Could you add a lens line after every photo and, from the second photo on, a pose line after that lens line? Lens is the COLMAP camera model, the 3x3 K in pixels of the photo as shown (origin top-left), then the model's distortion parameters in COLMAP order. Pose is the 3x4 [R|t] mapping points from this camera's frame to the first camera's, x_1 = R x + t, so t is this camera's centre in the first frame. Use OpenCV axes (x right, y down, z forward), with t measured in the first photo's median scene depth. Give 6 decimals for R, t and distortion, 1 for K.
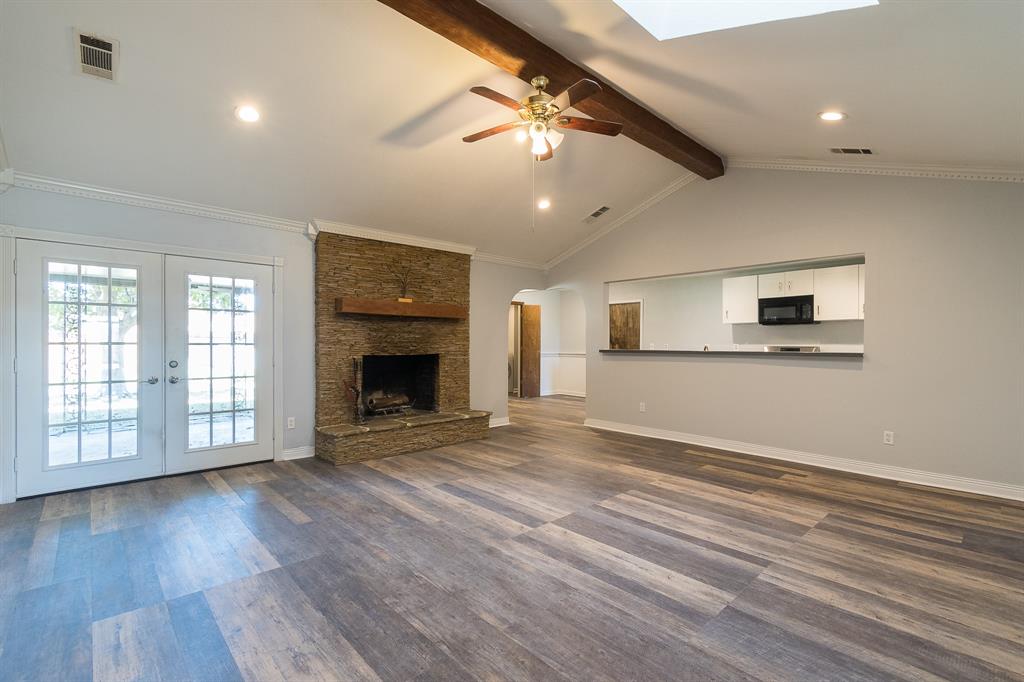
lens RADIAL K [[456.1, 0, 519.2], [0, 456.1, 344.3], [0, 0, 1]] dist [-0.001669, -0.001621]
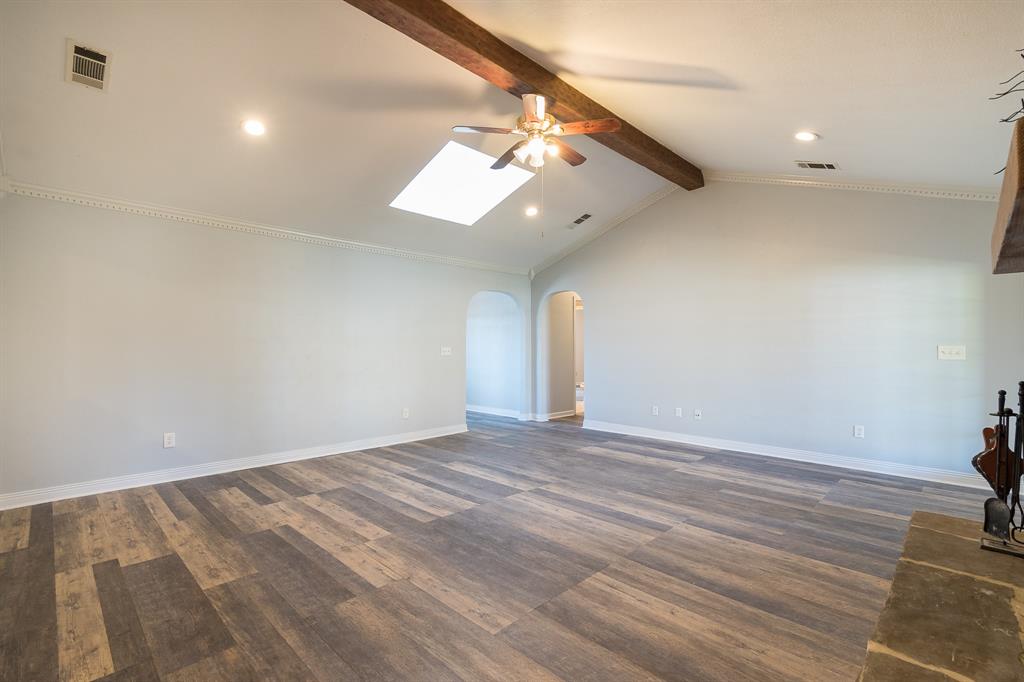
lens RADIAL K [[456.1, 0, 514.9], [0, 456.1, 346.7], [0, 0, 1]] dist [-0.001669, -0.001621]
pose [[-0.999320, -0.002471, -0.036798, 0.135468], [-0.002311, 0.999988, -0.004369, 0.004730], [0.036808, -0.004281, -0.999313, 2.114125]]
